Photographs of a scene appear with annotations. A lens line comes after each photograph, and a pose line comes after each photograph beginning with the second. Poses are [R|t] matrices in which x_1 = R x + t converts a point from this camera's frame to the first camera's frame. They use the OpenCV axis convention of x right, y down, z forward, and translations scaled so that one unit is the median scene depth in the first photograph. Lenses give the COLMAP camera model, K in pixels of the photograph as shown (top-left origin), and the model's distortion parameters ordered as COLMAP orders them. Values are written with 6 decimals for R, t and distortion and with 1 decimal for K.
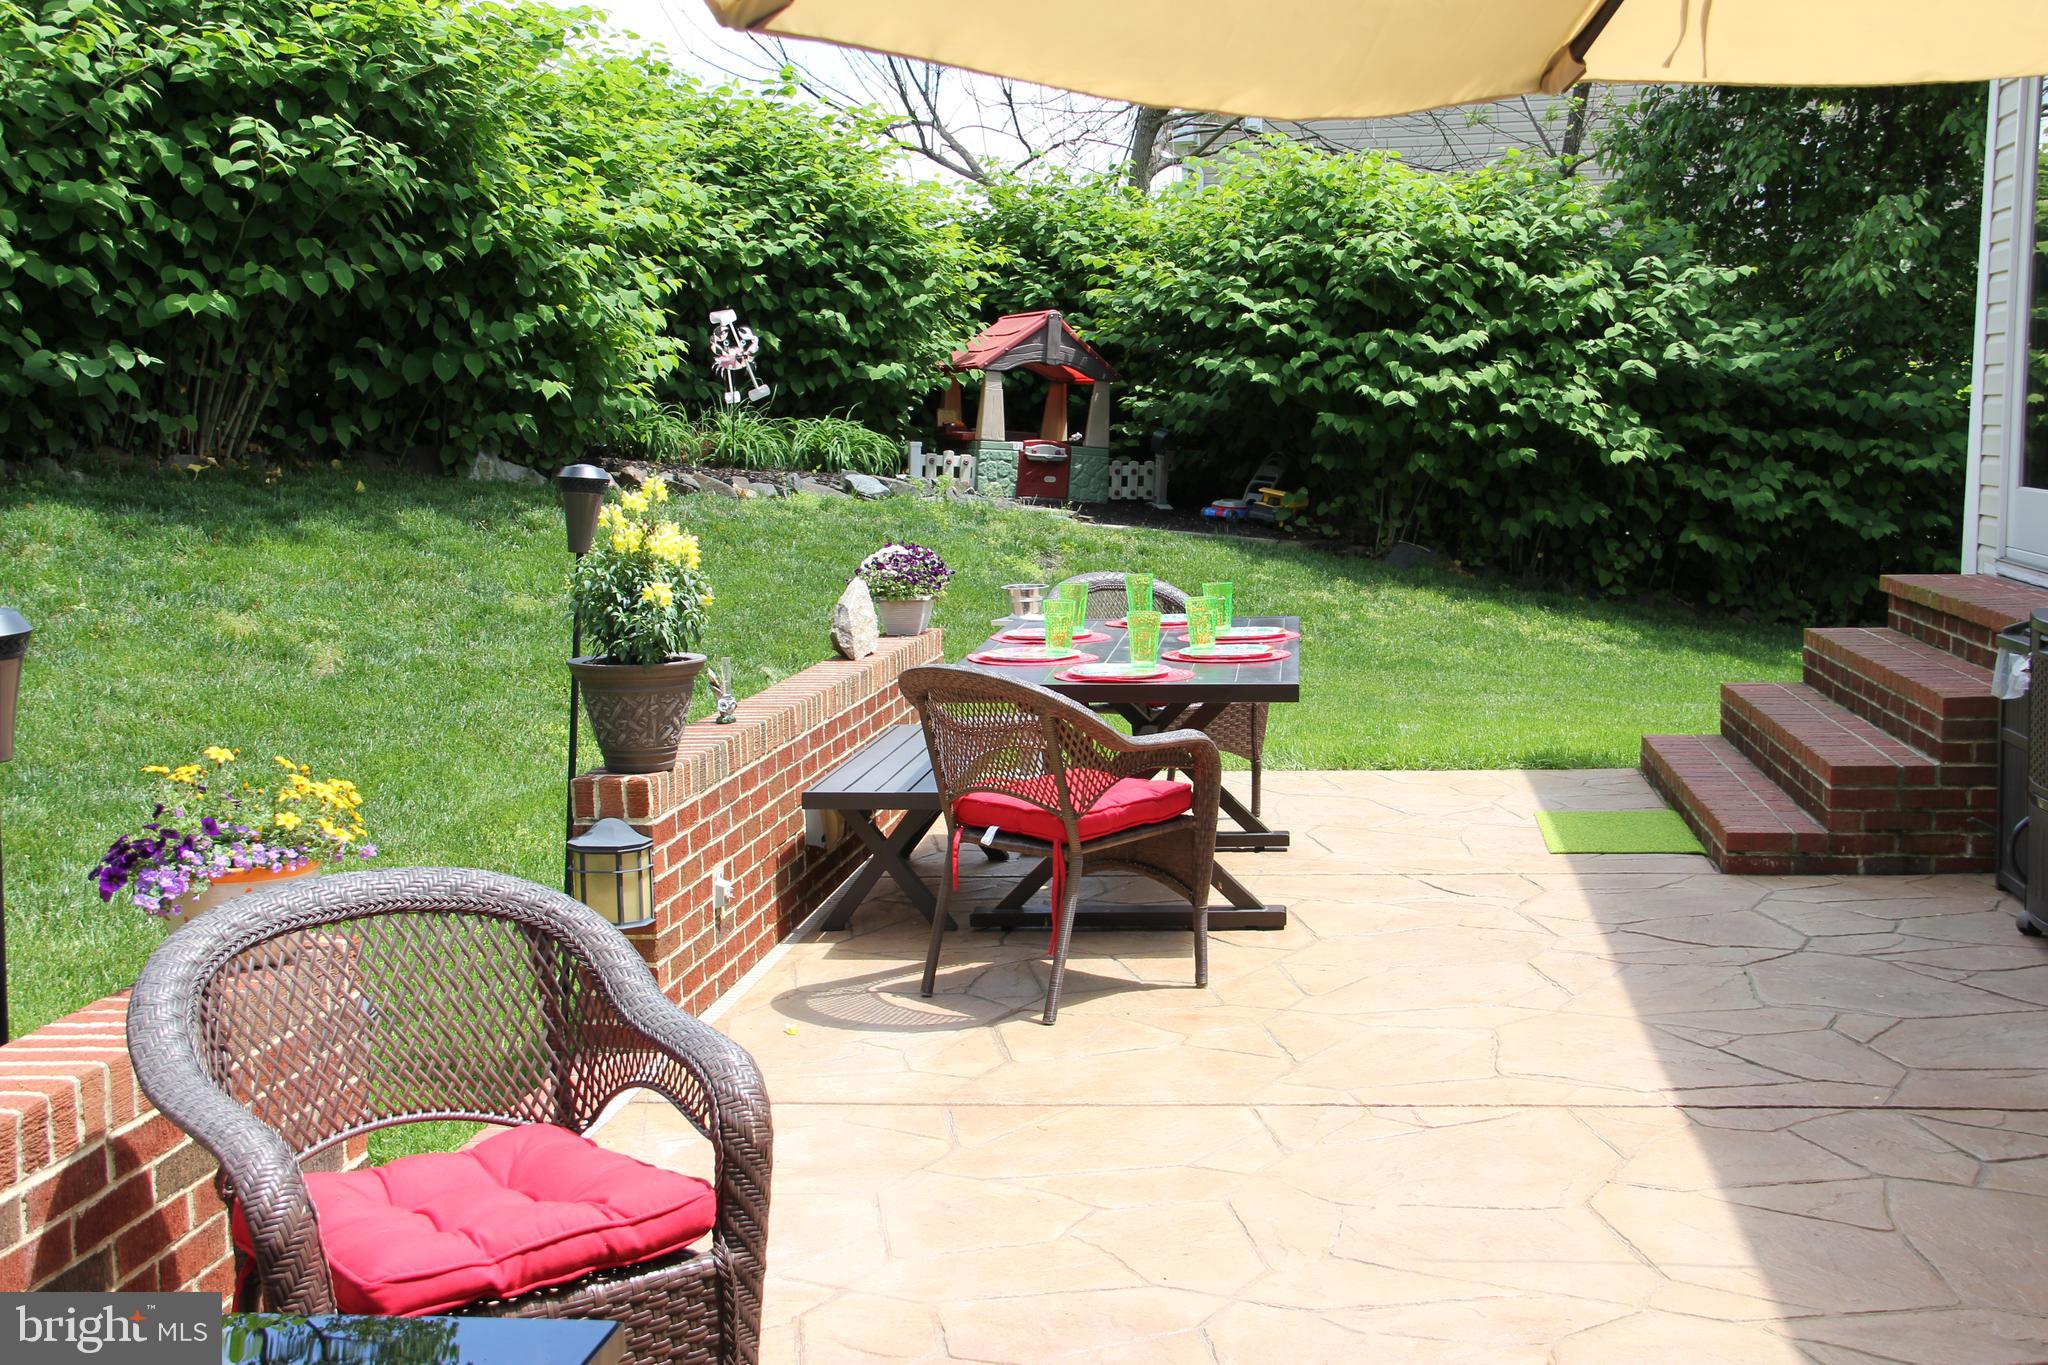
lens RADIAL K [[2470.7, 0, 1034.9], [0, 2470.7, 689.6], [0, 0, 1]] dist [0.024774, 0.061616]
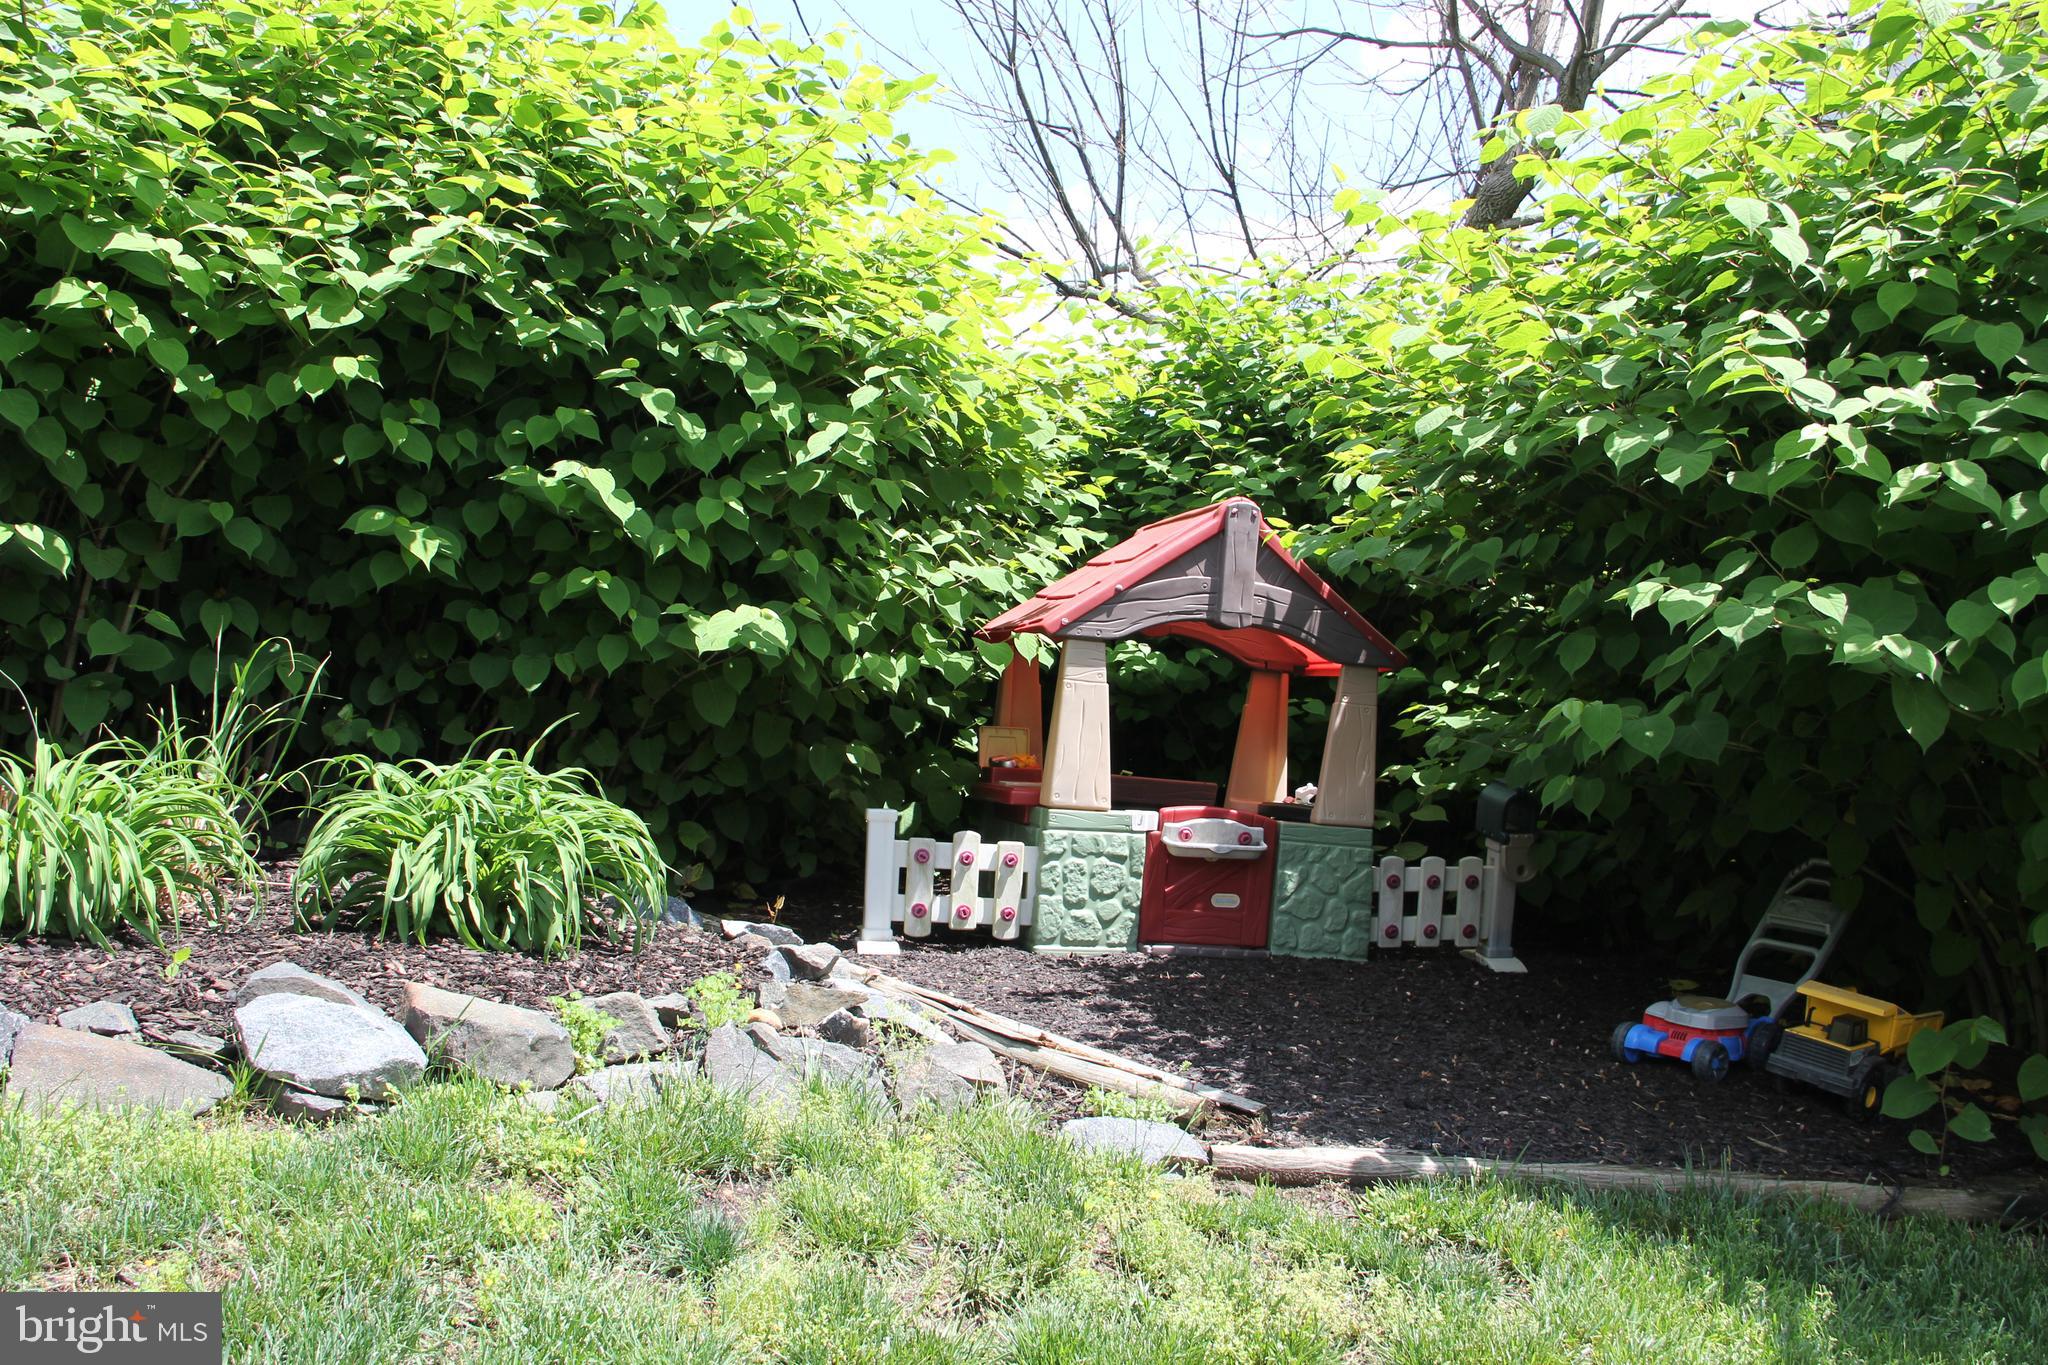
lens RADIAL K [[1948.9, 0, 1034.7], [0, 1948.9, 715.2], [0, 0, 1]] dist [-0.127291, 0.264775]
pose [[0.983199, 0.015475, -0.181878, 0.037430], [-0.034886, 0.993964, -0.104015, -0.090670], [0.179171, 0.108613, 0.977804, 0.752182]]
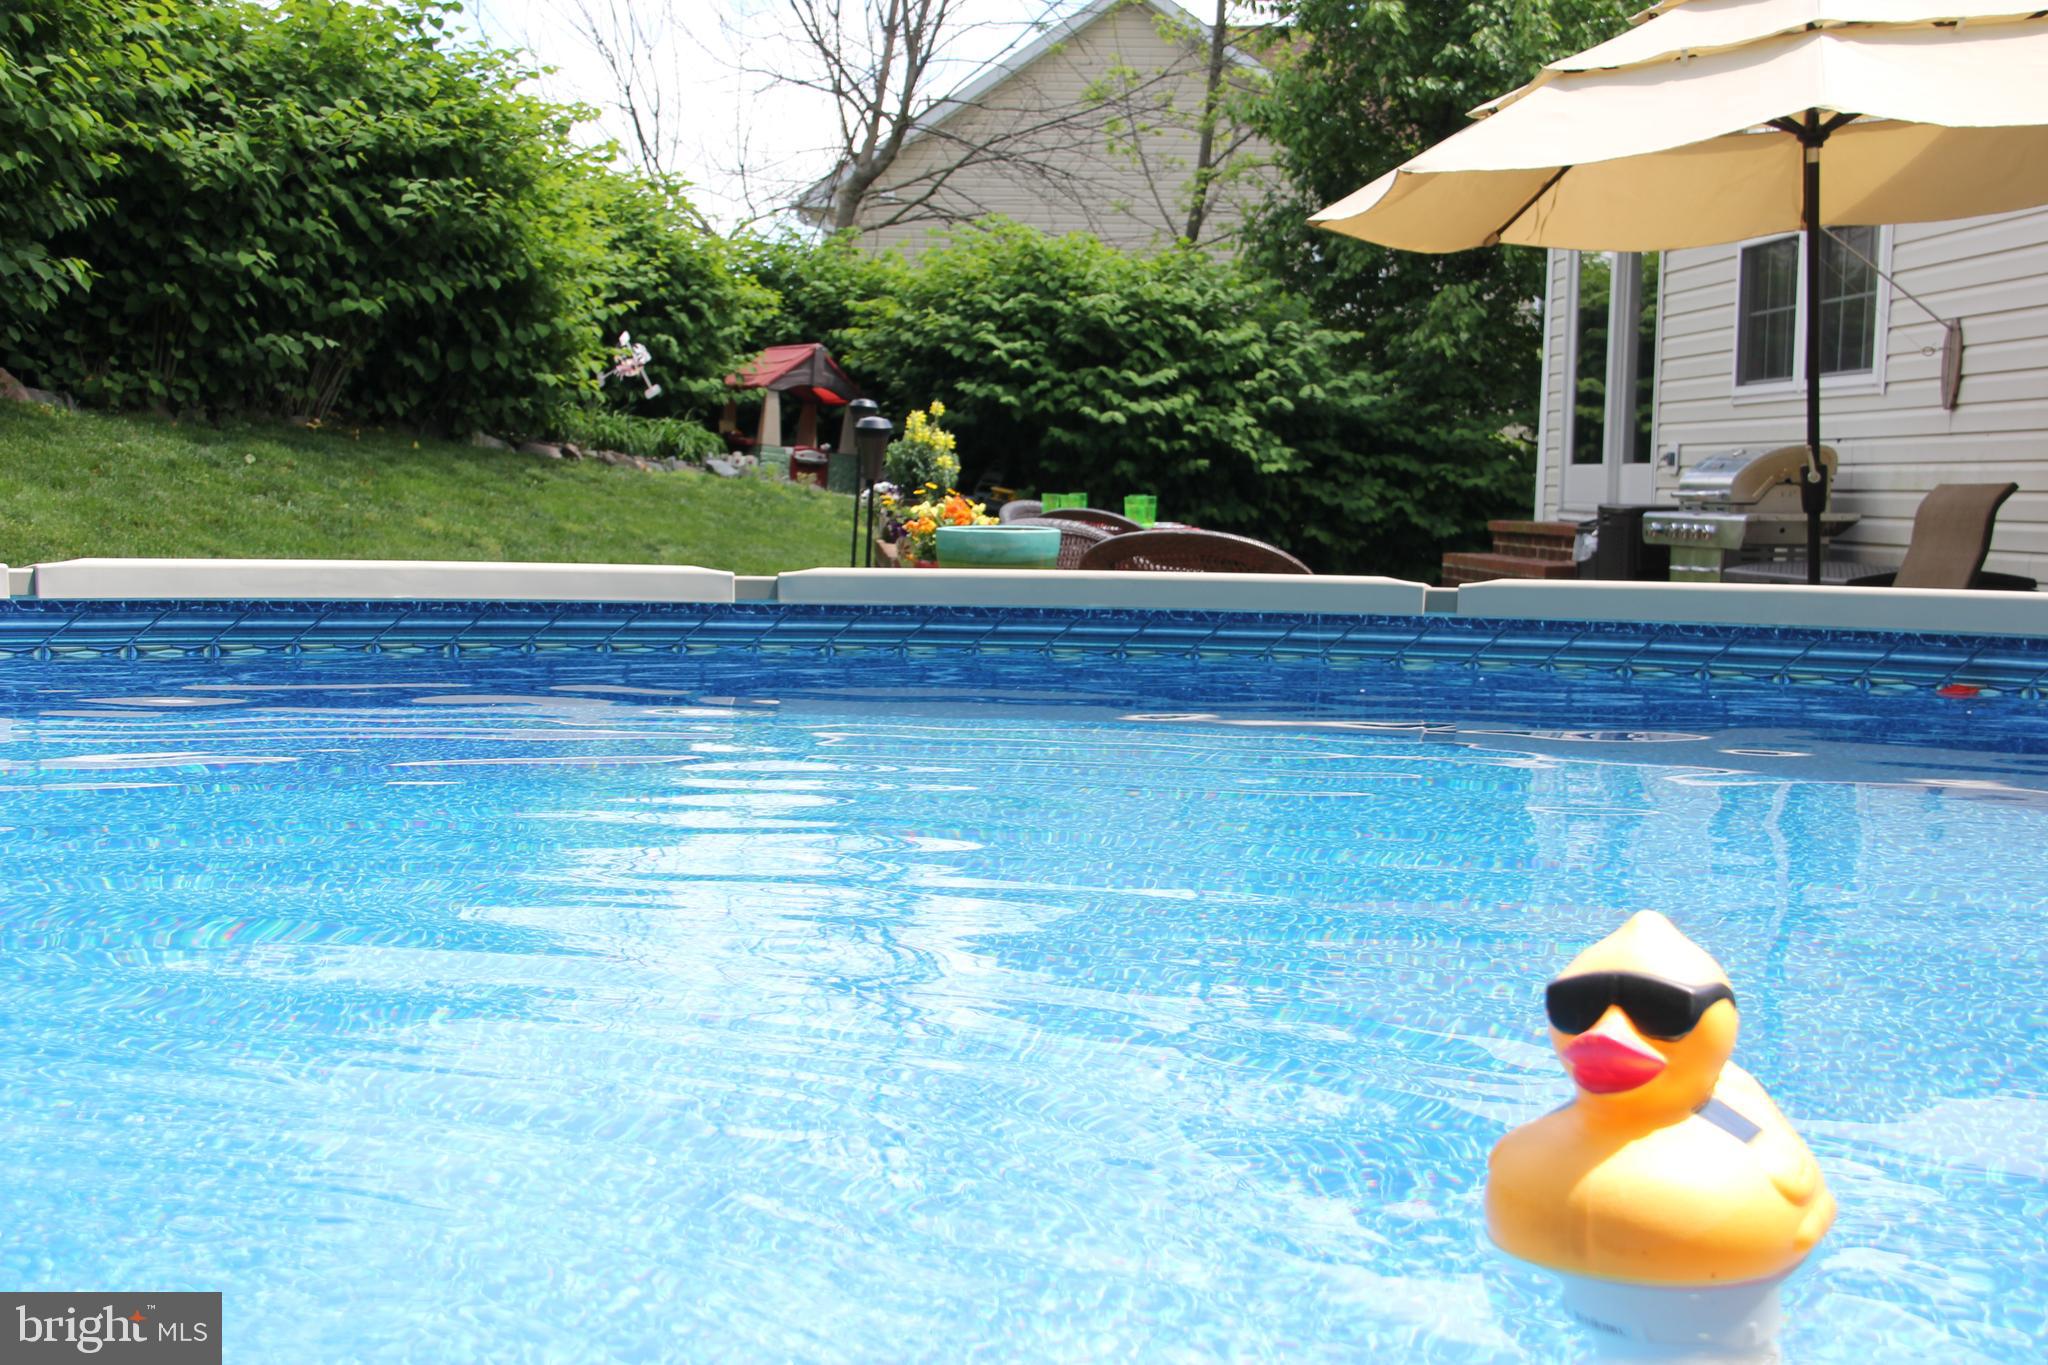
lens RADIAL K [[2655.1, 0, 1019.6], [0, 2655.1, 717.9], [0, 0, 1]] dist [0.040848, 0.018980]
pose [[0.978463, 0.012346, 0.206052, -0.186723], [-0.007502, 0.999677, -0.024270, 0.075755], [-0.206285, 0.022202, 0.978240, -0.373105]]
